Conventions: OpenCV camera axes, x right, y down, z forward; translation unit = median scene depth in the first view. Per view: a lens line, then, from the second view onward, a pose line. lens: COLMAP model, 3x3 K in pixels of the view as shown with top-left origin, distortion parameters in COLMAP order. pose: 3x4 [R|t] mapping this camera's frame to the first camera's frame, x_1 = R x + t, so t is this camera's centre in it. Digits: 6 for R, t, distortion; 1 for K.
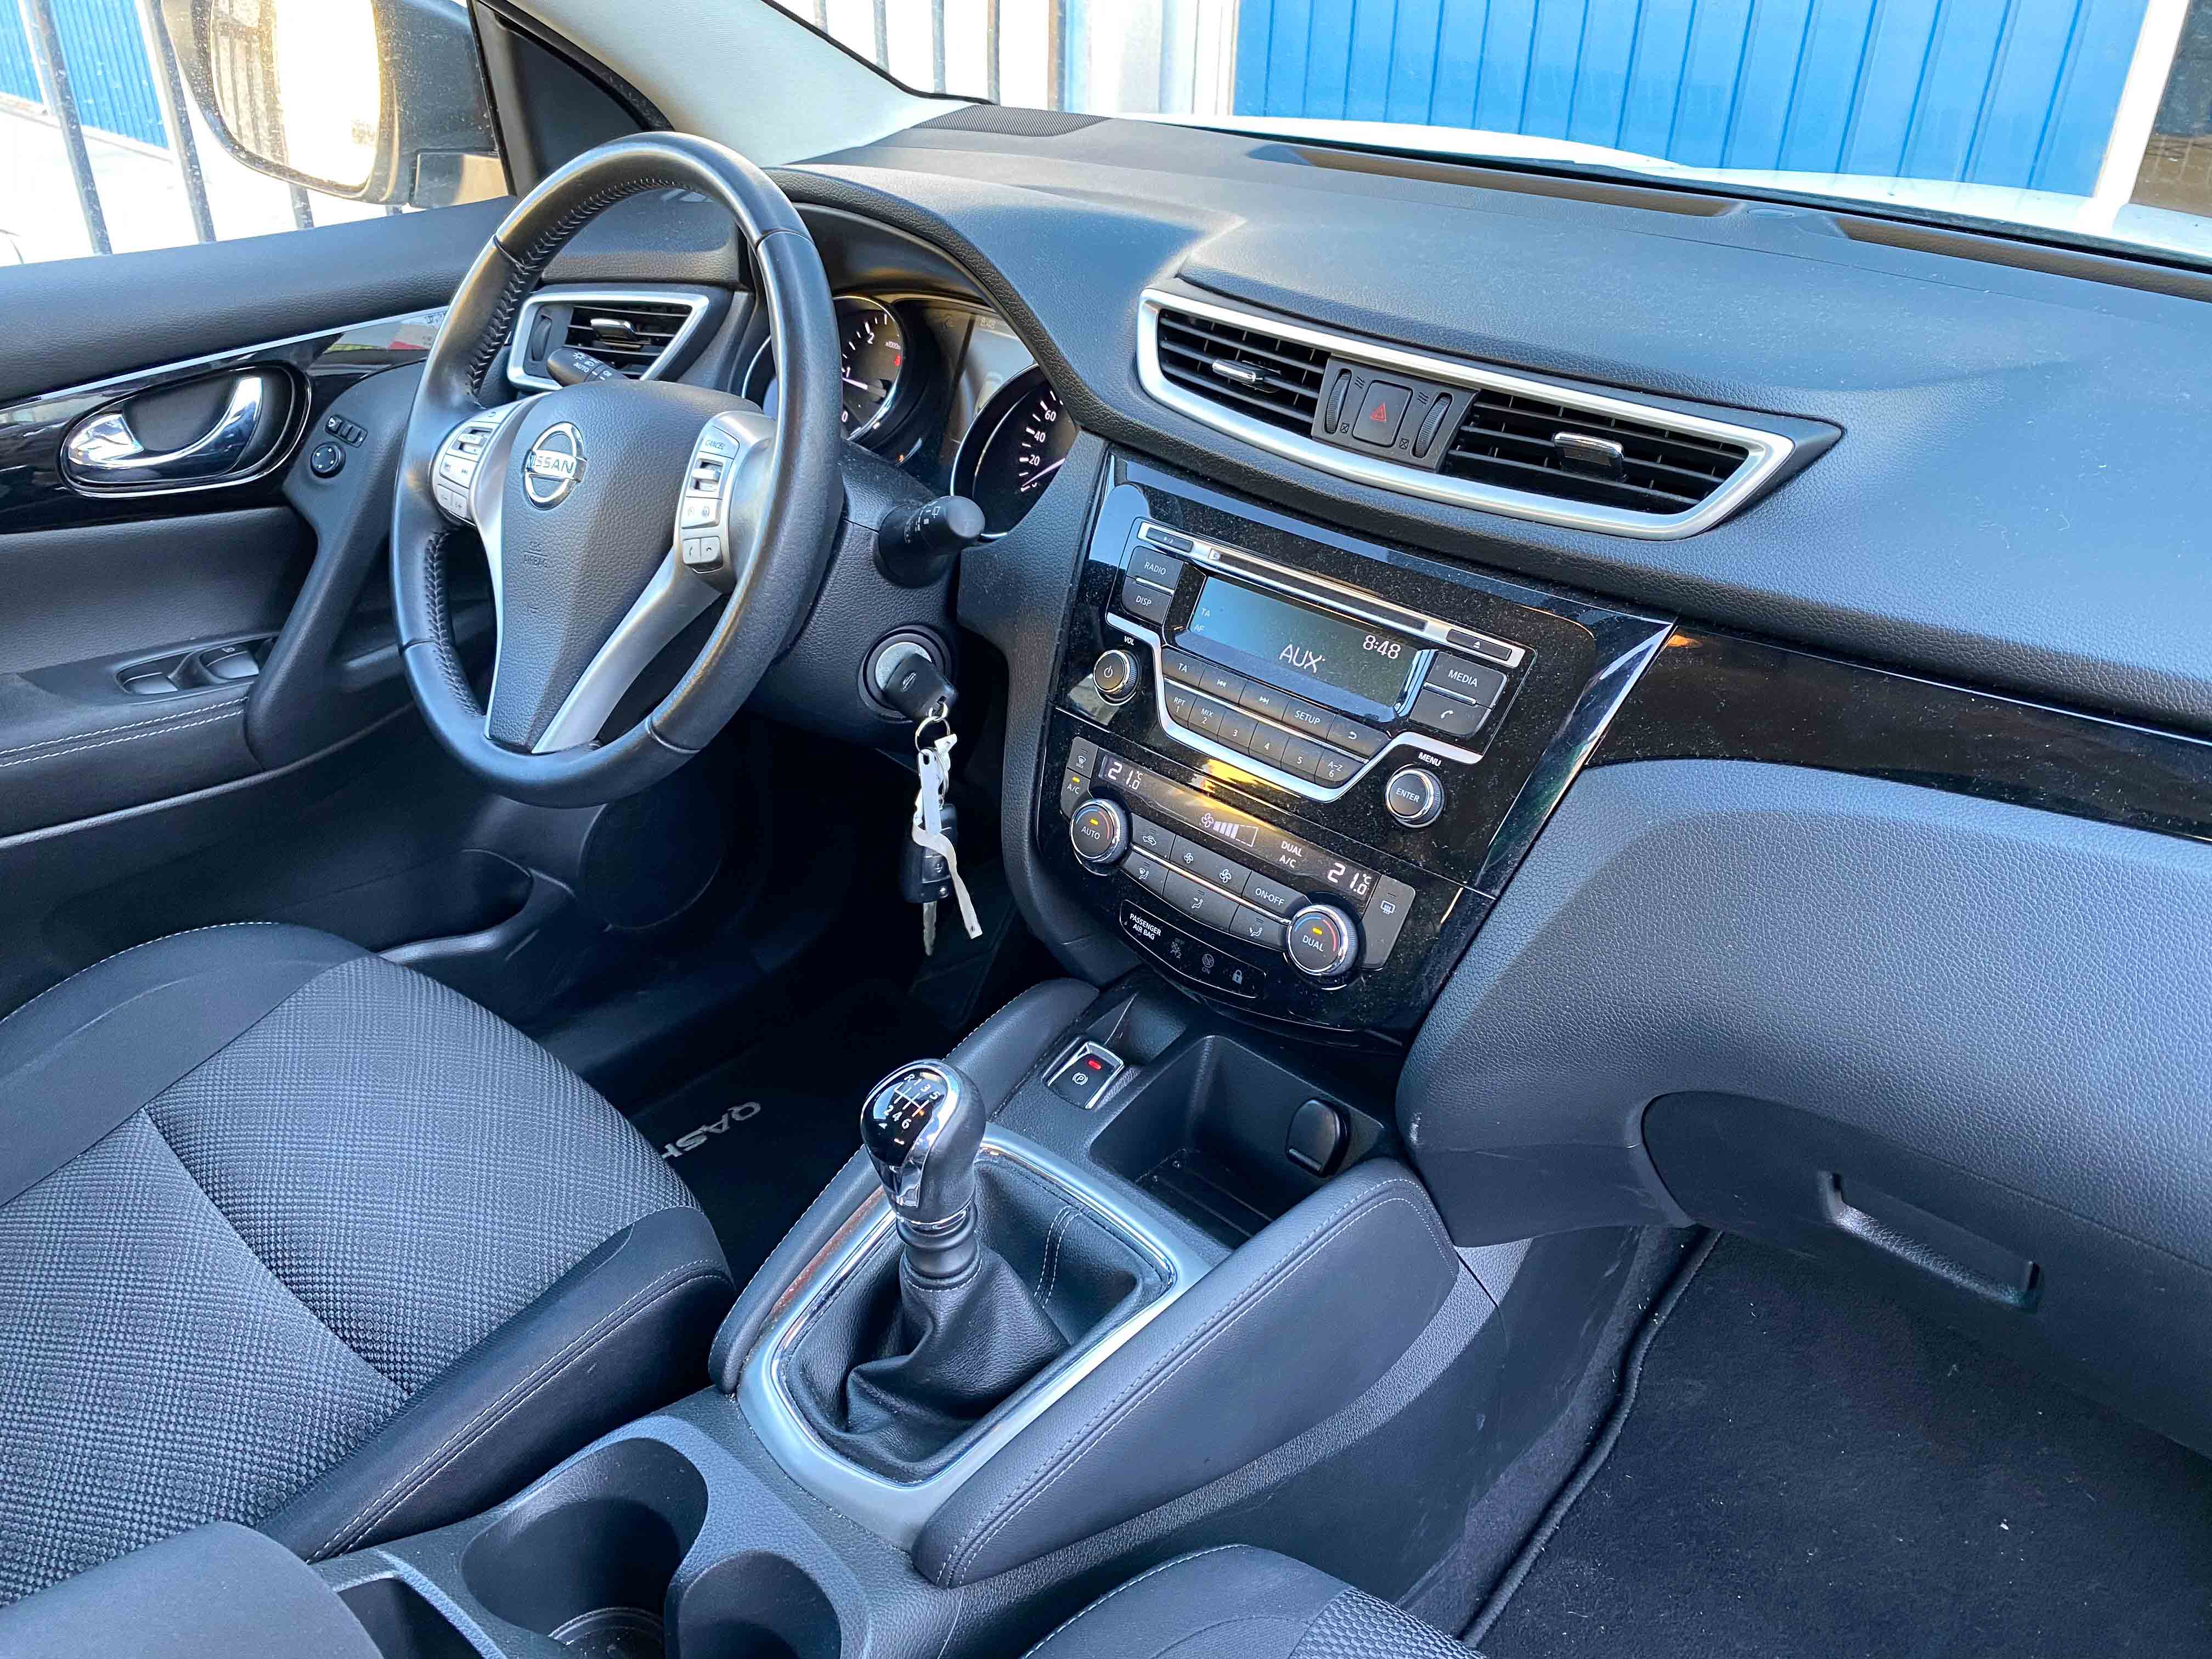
lens RADIAL K [[1684.2, 0, 1106.9], [0, 1684.2, 818.4], [0, 0, 1]] dist [0.009350, -0.002029]
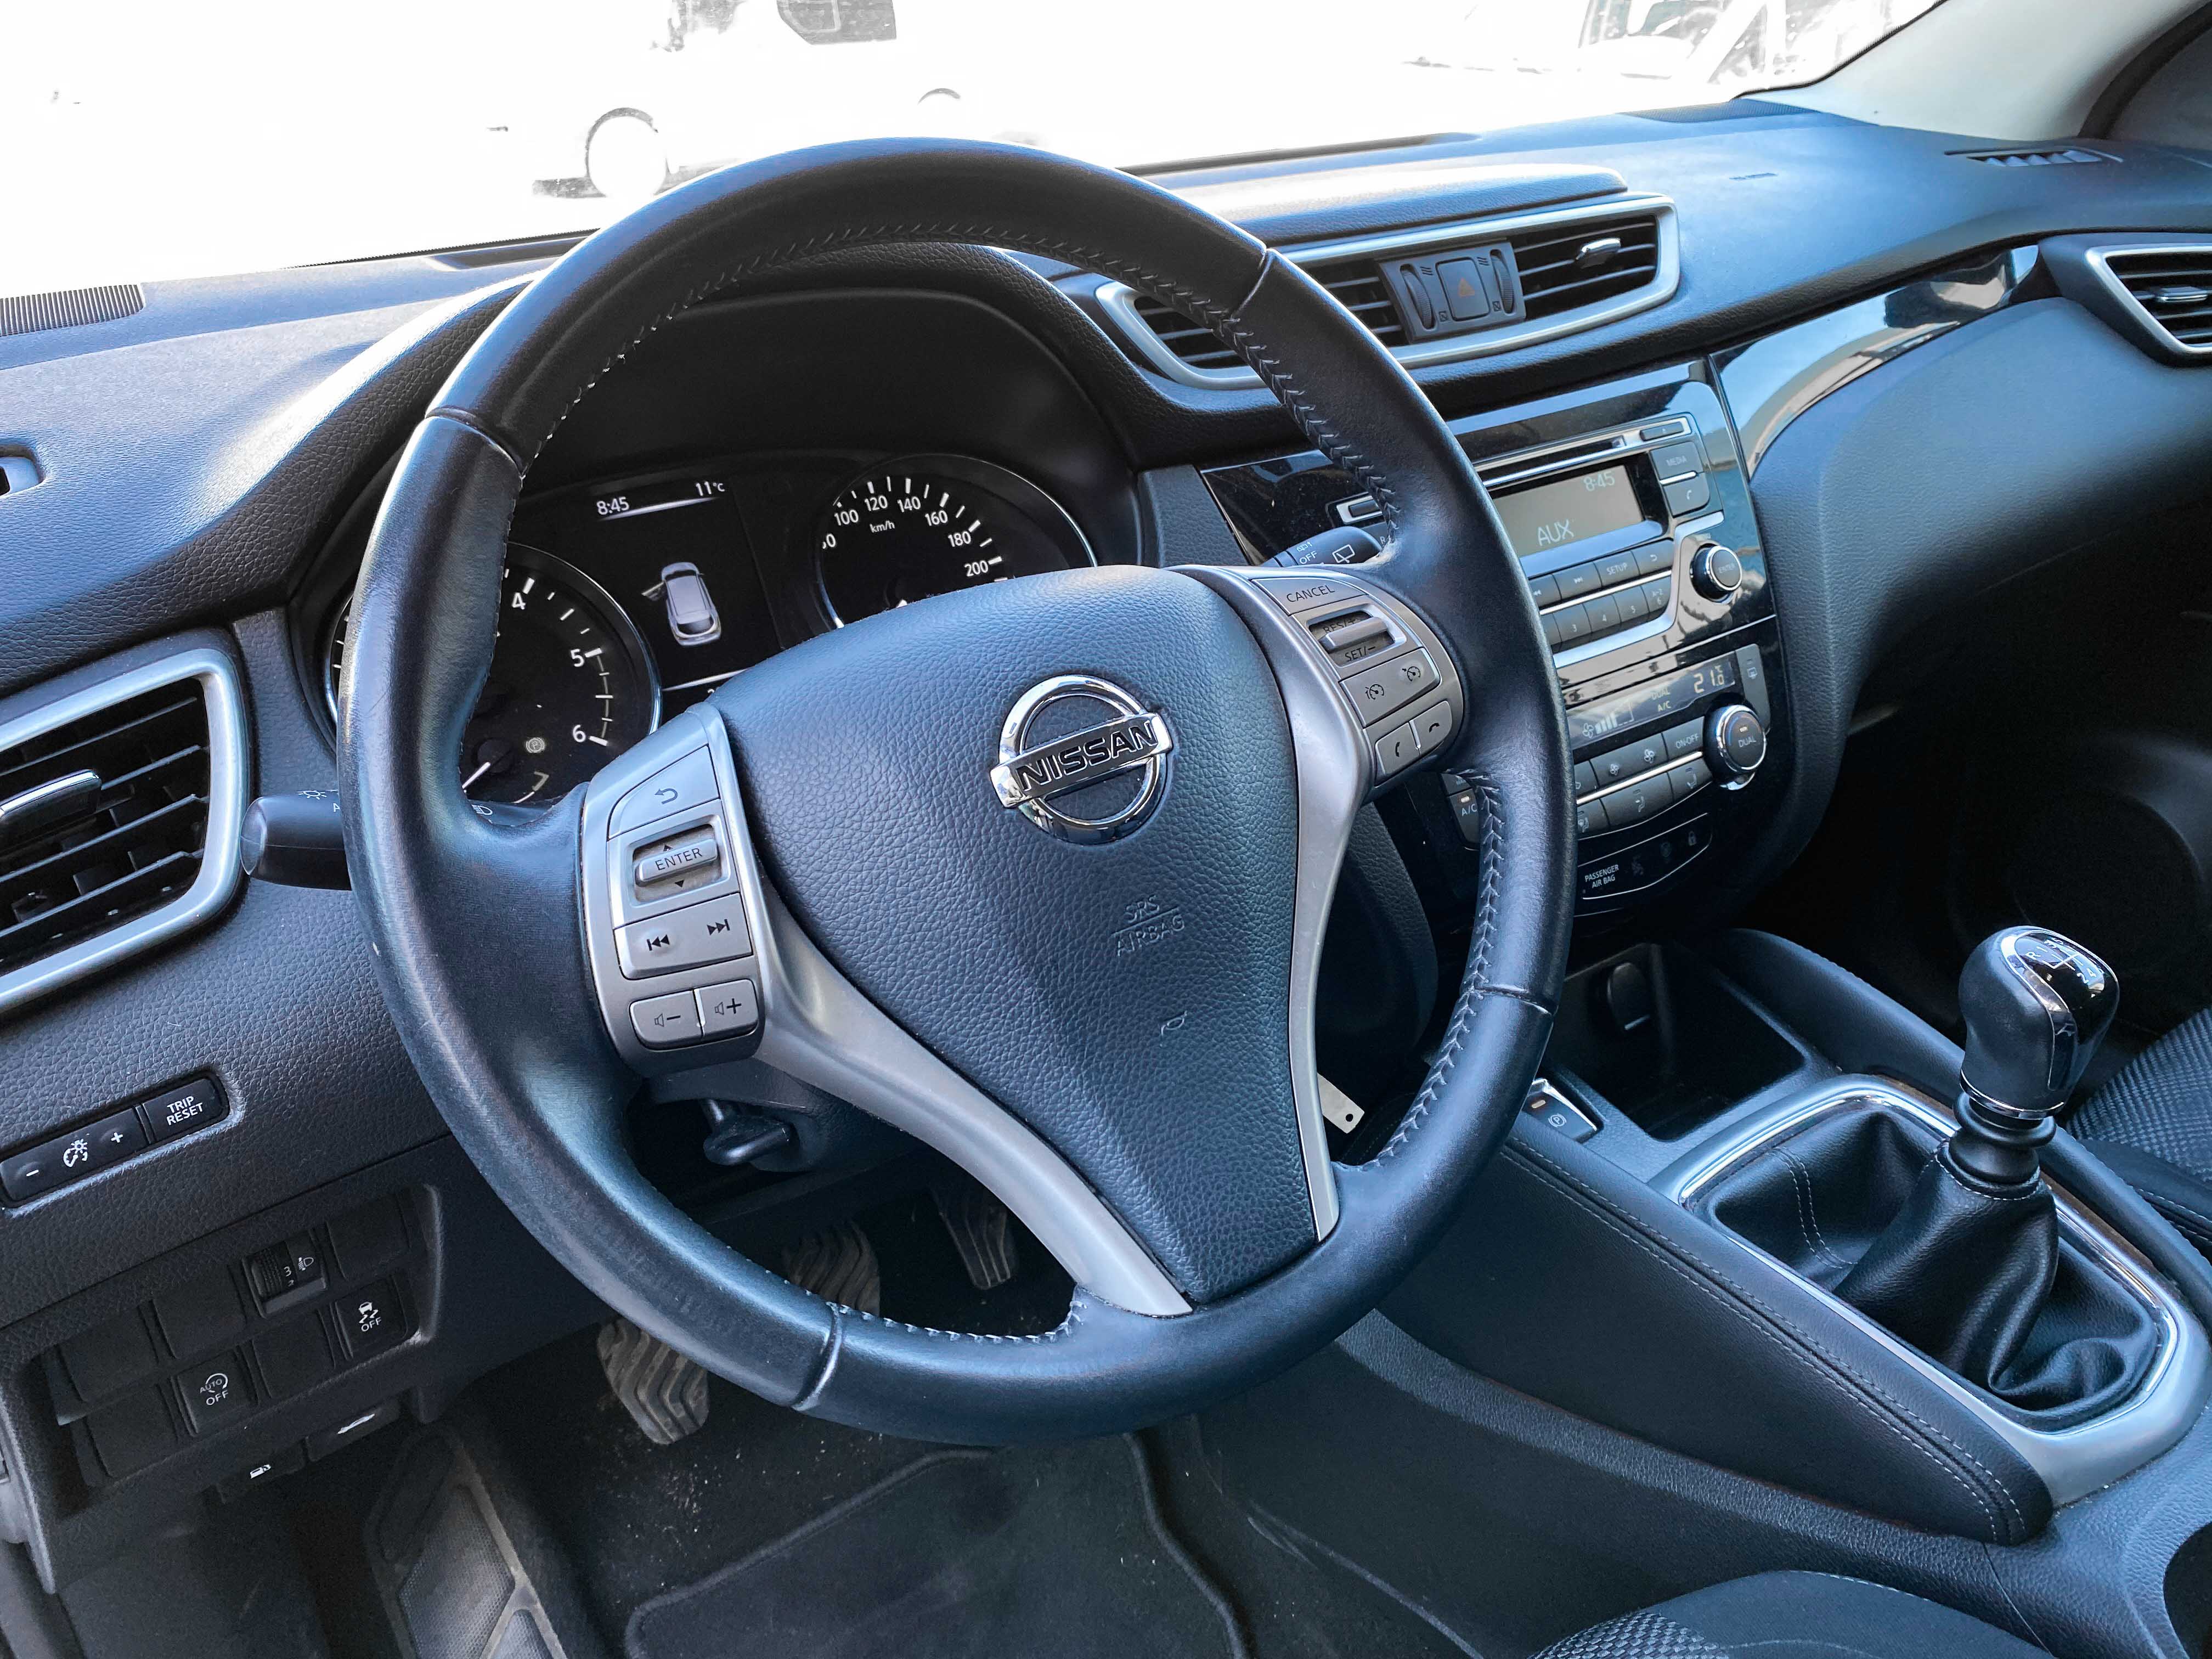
lens RADIAL K [[1670.5, 0, 1101.6], [0, 1670.5, 871.1], [0, 0, 1]] dist [0.005863, -0.000392]
pose [[0.244069, -0.453148, 0.857373, -0.860917], [0.558465, 0.788468, 0.257751, -0.338278], [-0.792810, 0.415903, 0.445507, 0.868882]]
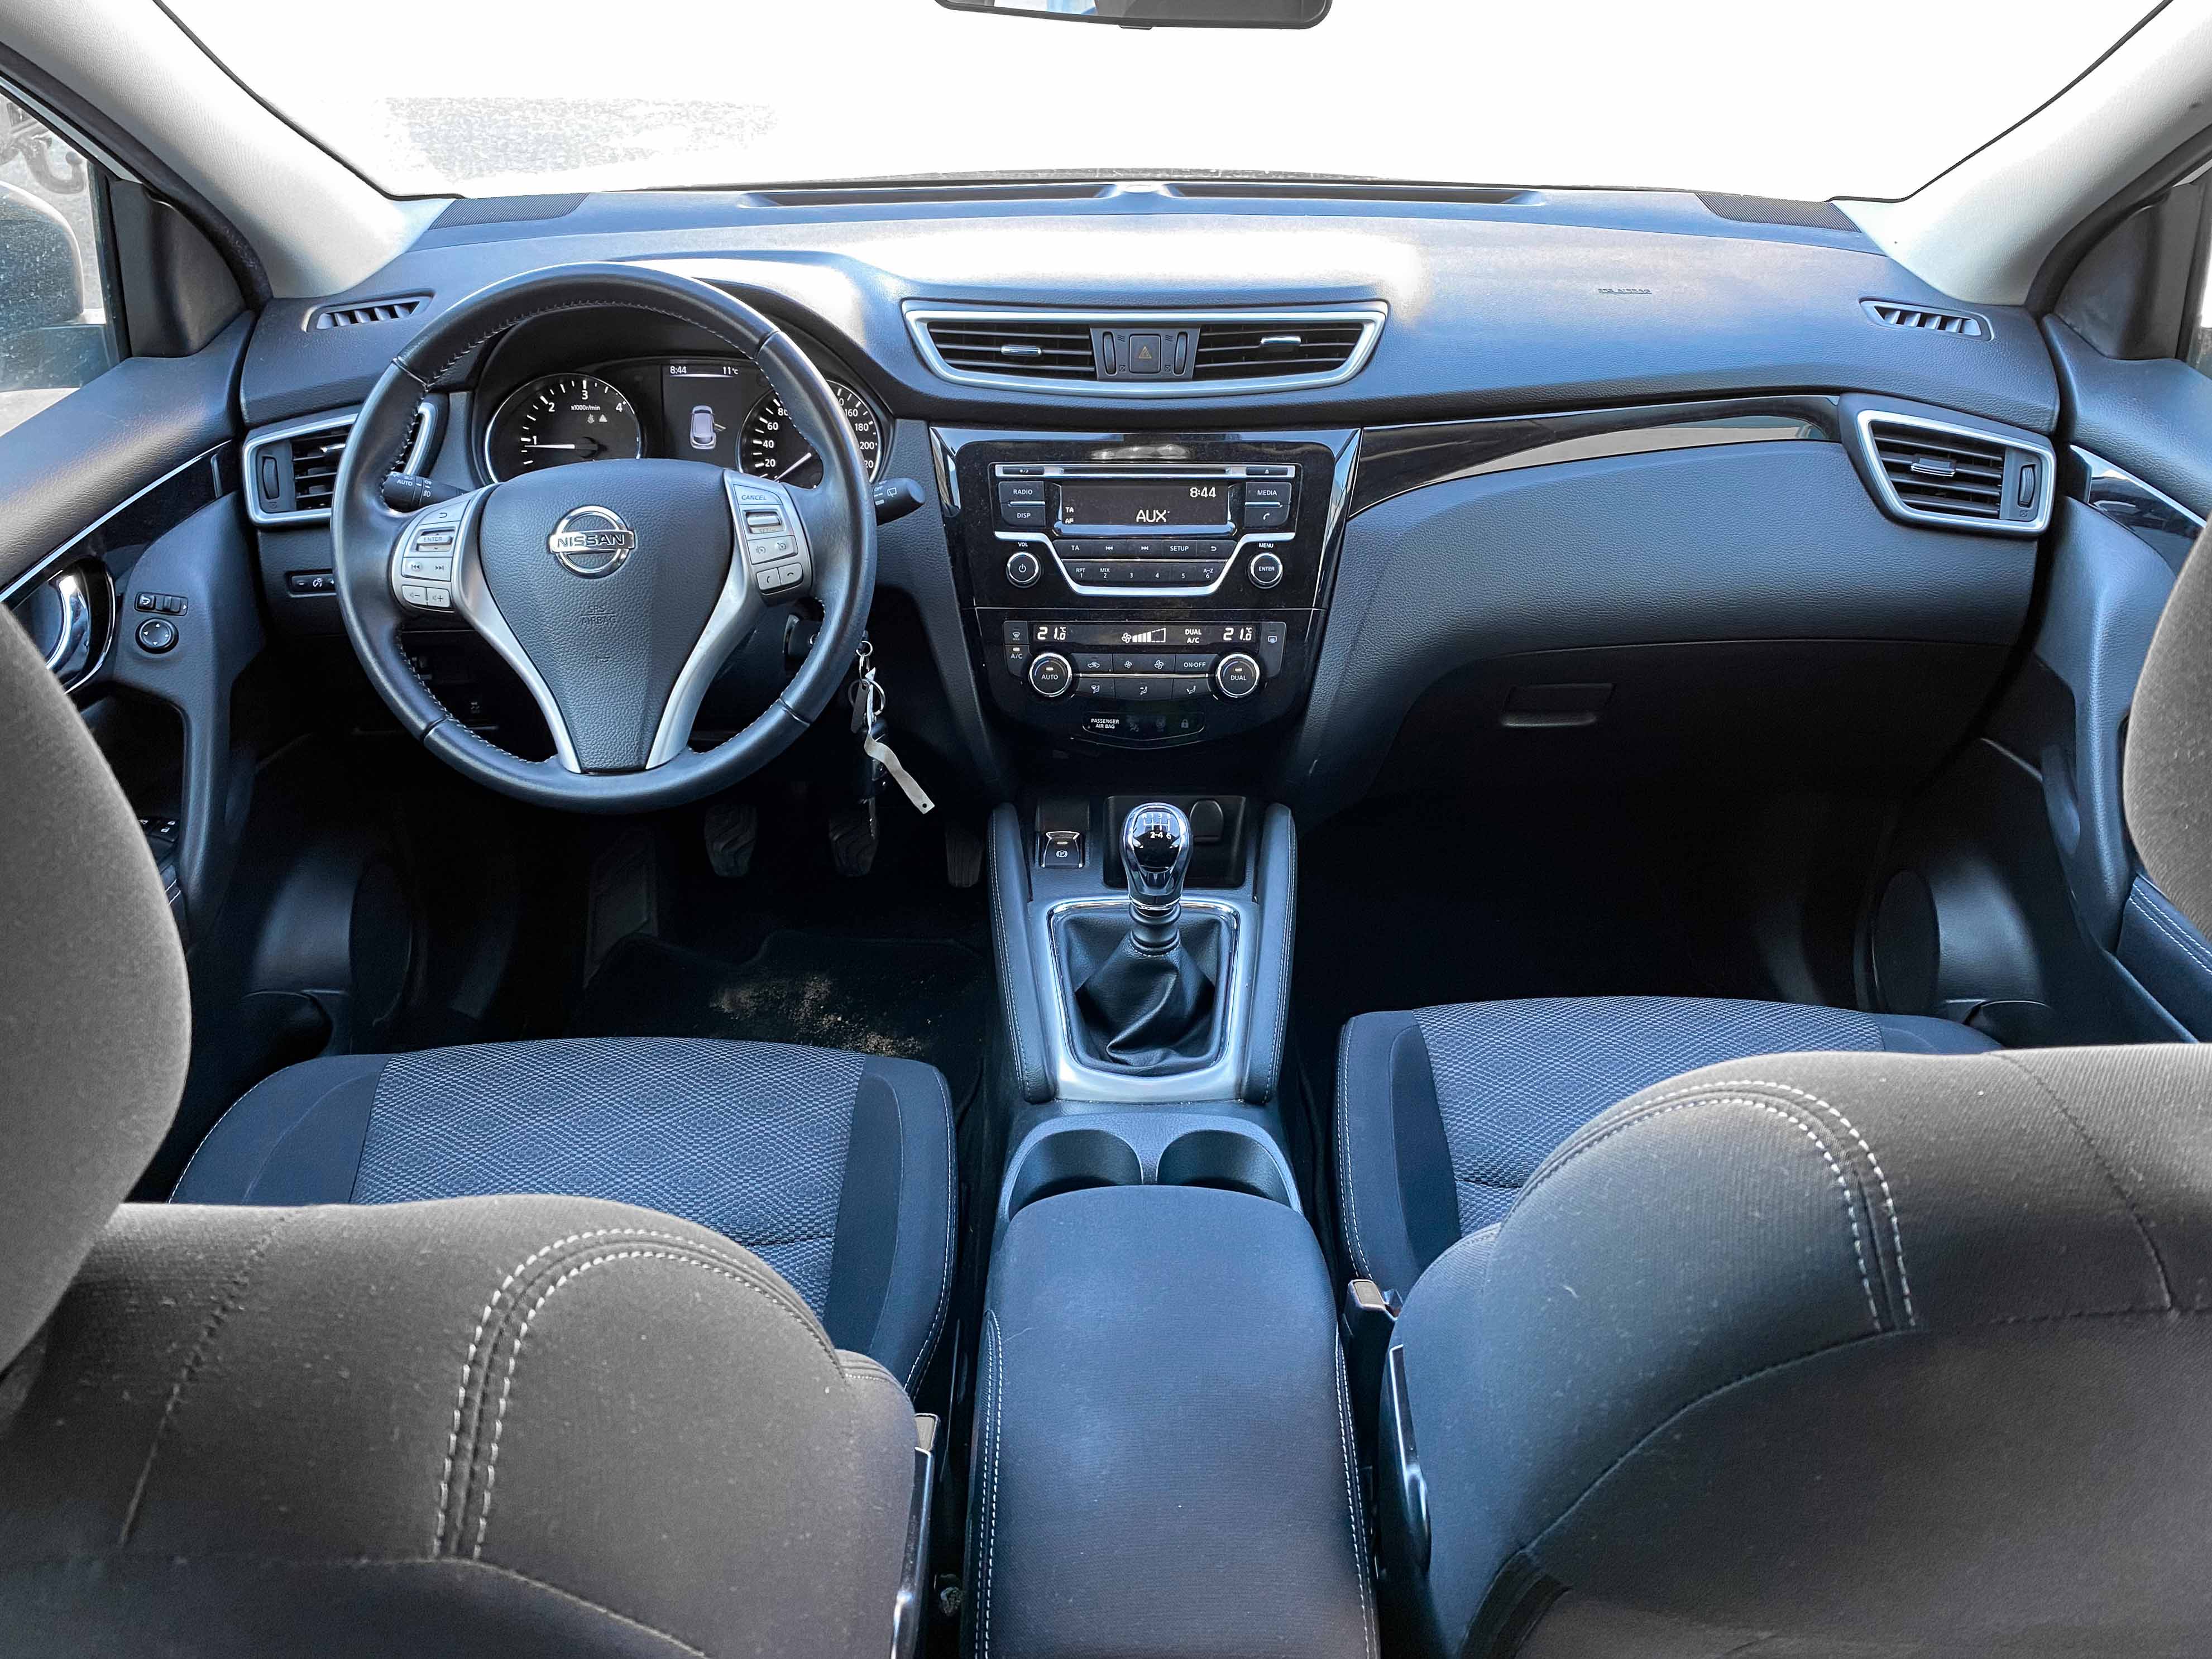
lens RADIAL K [[1684.0, 0, 1106.9], [0, 1684.0, 818.4], [0, 0, 1]] dist [0.009350, -0.002029]
pose [[0.742611, -0.362111, 0.563387, -0.903949], [0.351954, 0.926704, 0.131711, -0.056319], [-0.569787, 0.100476, 0.815627, -0.222018]]
